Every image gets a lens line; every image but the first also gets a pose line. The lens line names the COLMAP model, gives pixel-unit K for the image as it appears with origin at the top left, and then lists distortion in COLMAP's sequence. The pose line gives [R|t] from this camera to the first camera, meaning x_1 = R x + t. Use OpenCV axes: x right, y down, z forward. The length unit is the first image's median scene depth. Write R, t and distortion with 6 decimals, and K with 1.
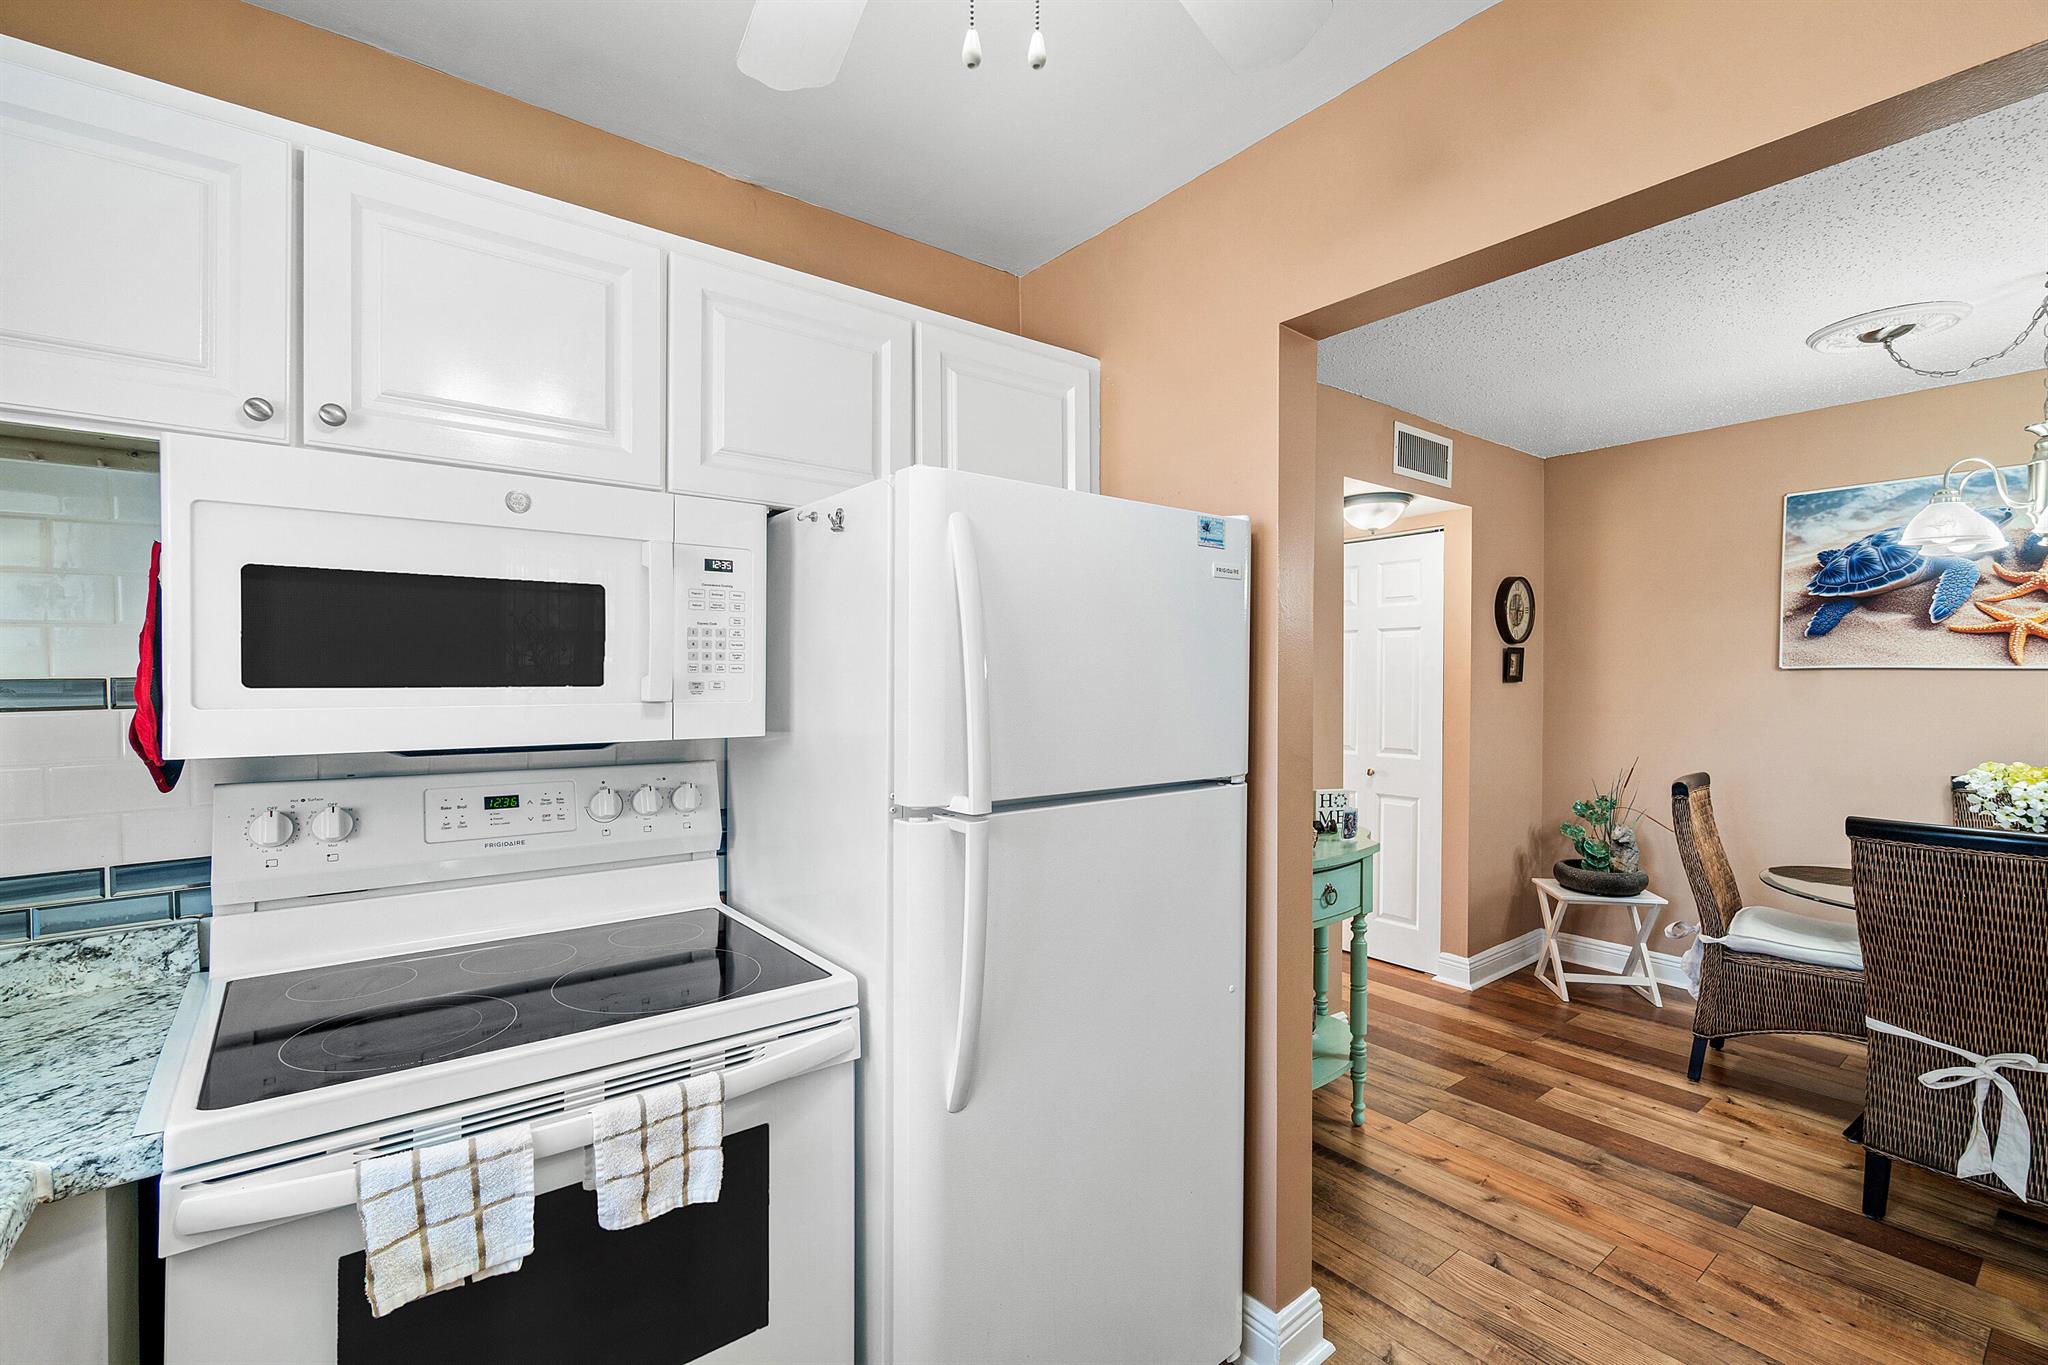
lens RADIAL K [[900.5, 0, 1024.0], [0, 900.5, 682.5], [0, 0, 1]] dist [0.000920, 0.000379]
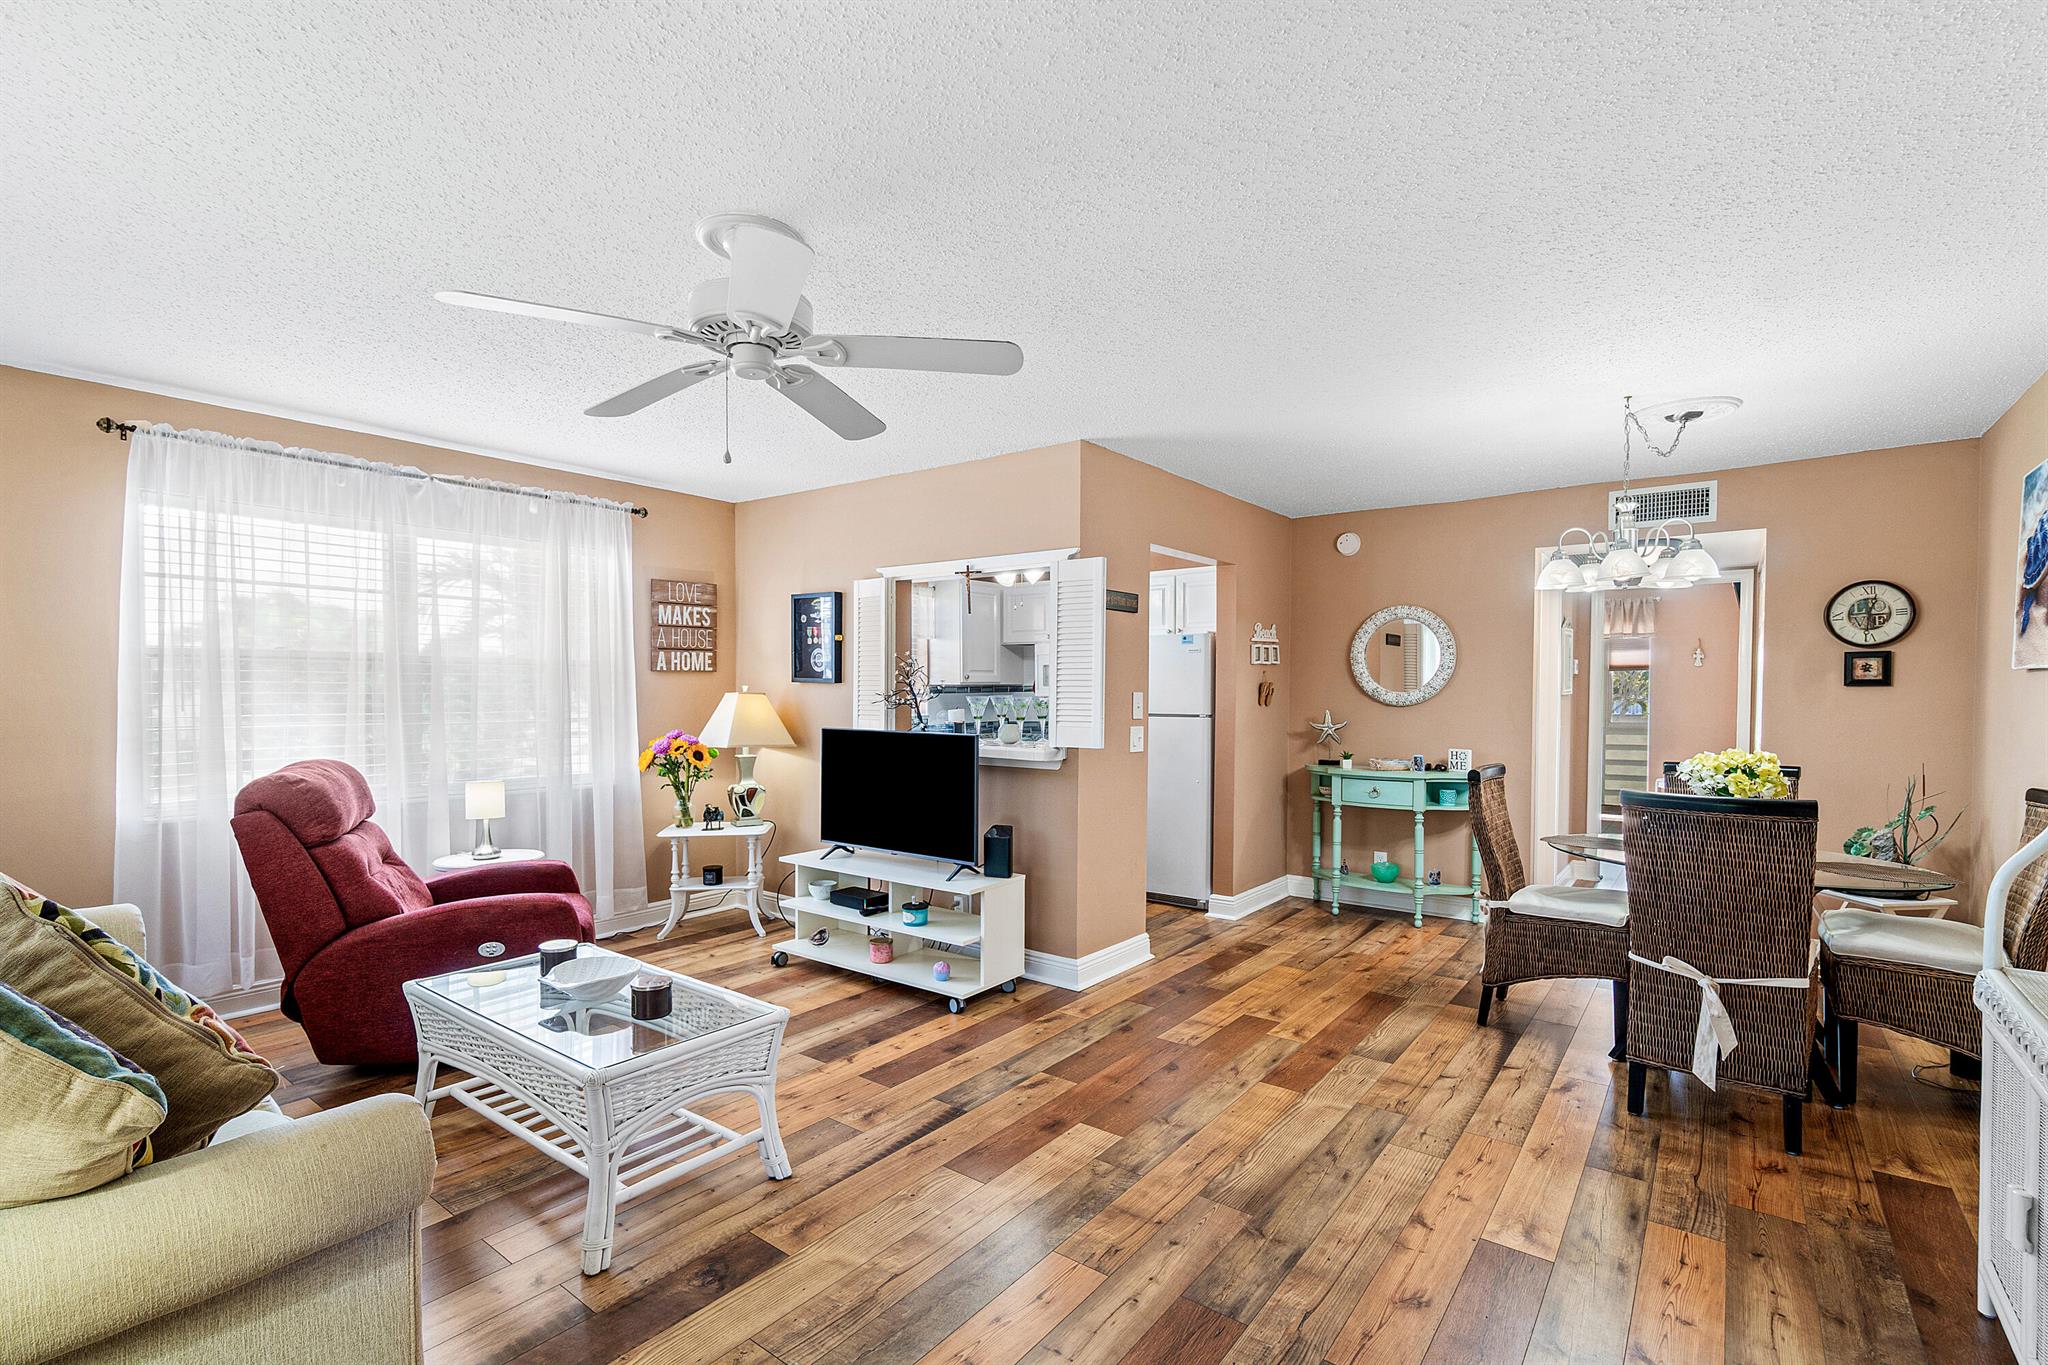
lens RADIAL K [[934.2, 0, 1008.4], [0, 934.2, 713.3], [0, 0, 1]] dist [0.000489, 0.000049]
pose [[0.239270, 0.024333, -0.970648, 2.398021], [-0.004970, 0.999704, 0.023837, 0.017304], [0.970940, -0.000879, 0.239320, -0.316711]]
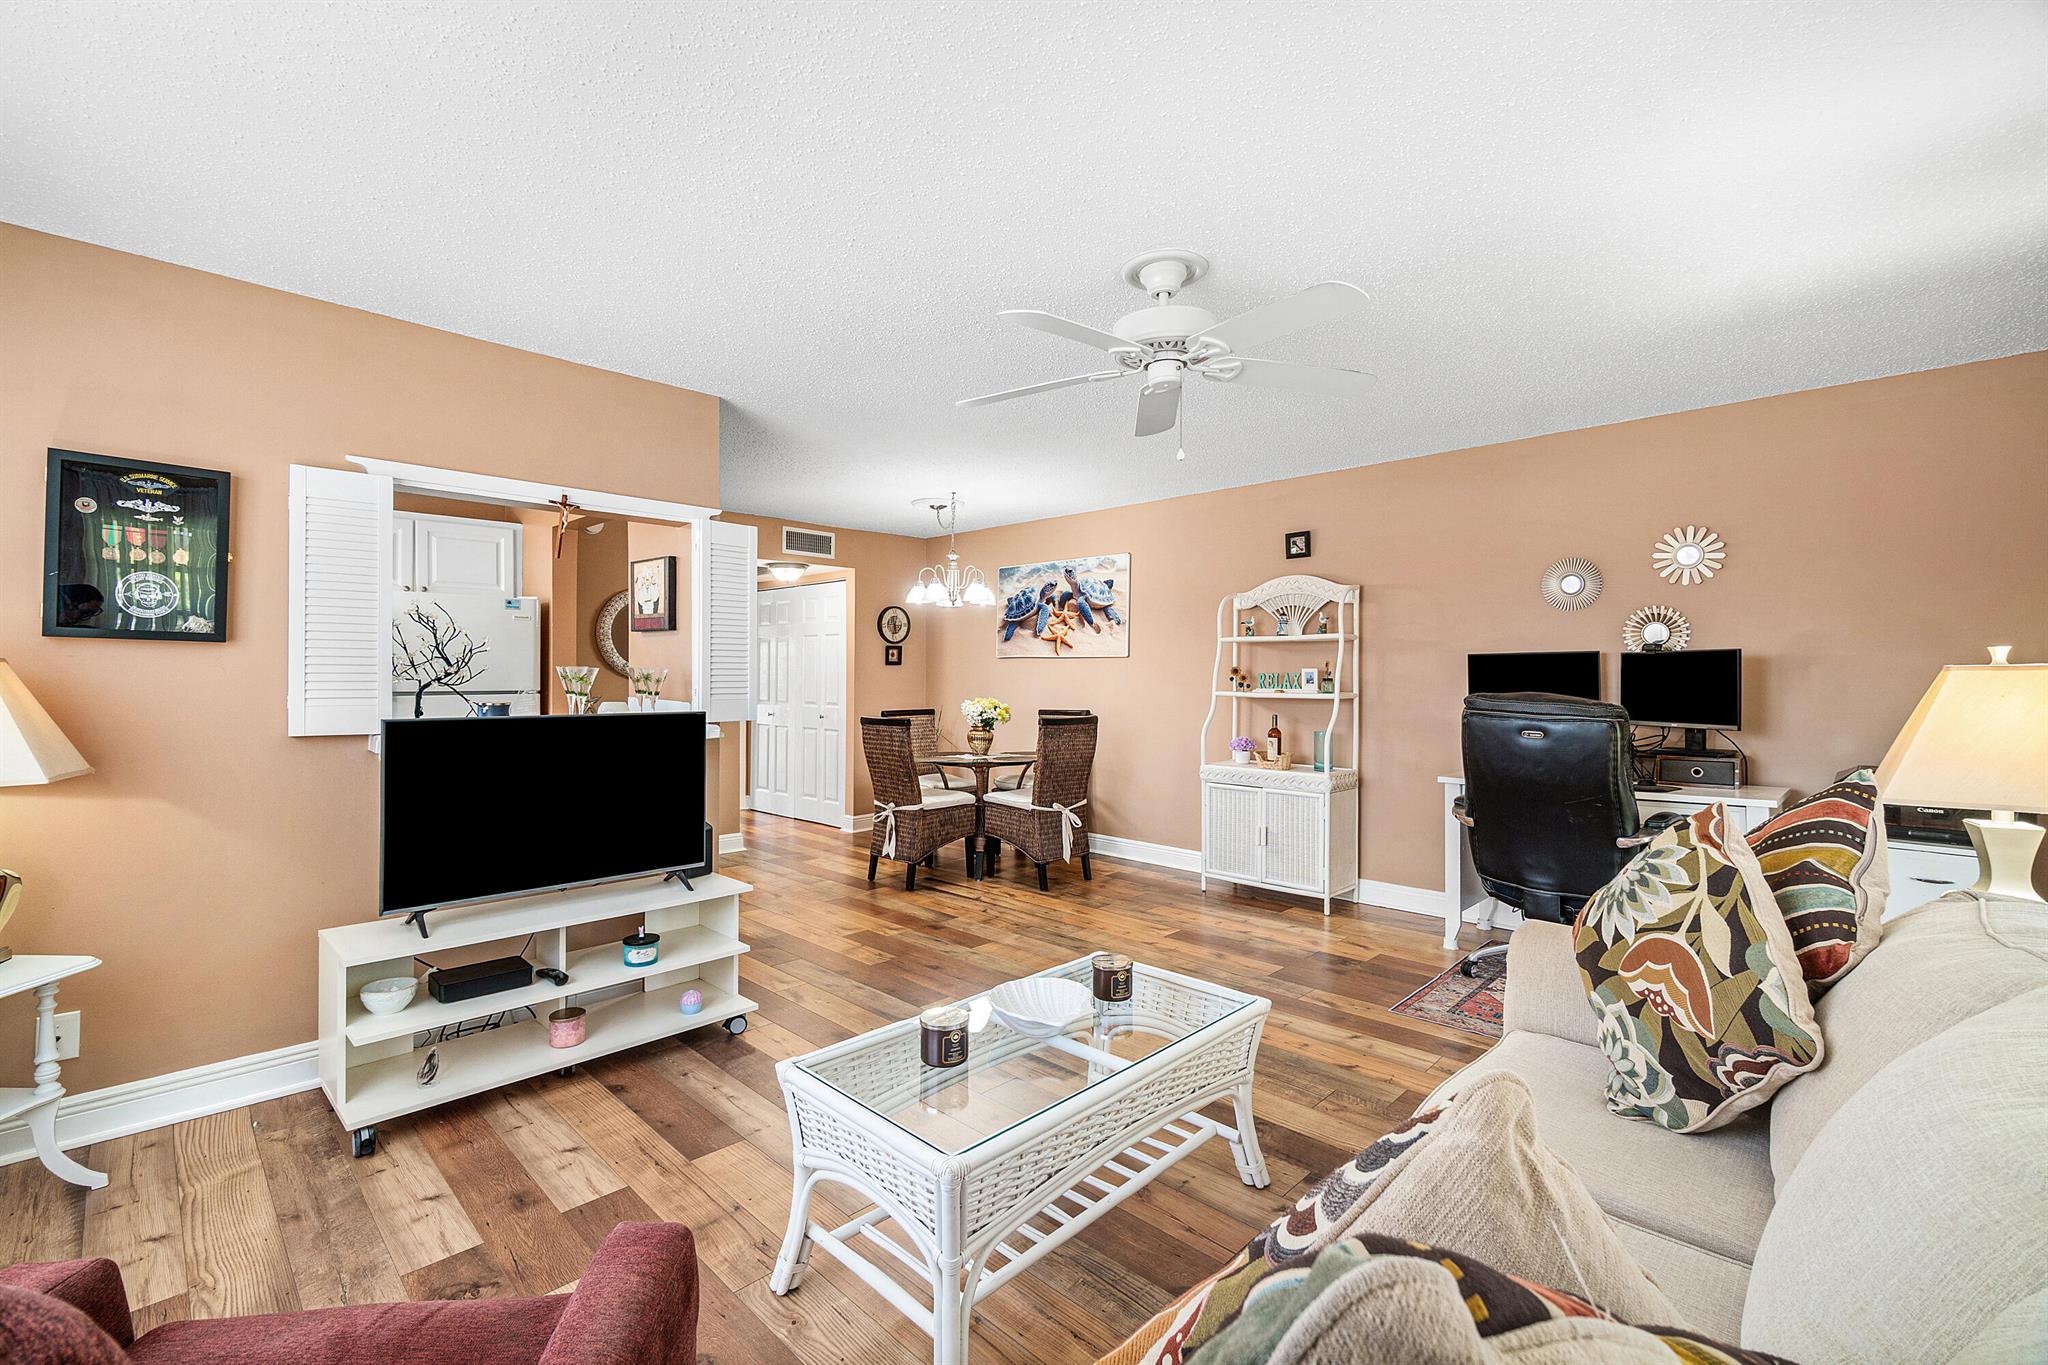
lens RADIAL K [[886.1, 0, 1024.0], [0, 886.1, 682.5], [0, 0, 1]] dist [-0.003654, -0.000321]
pose [[0.990976, 0.000497, 0.134038, 1.023068], [-0.001215, 0.999985, 0.005277, 0.044664], [-0.134034, -0.005392, 0.990962, -1.416590]]
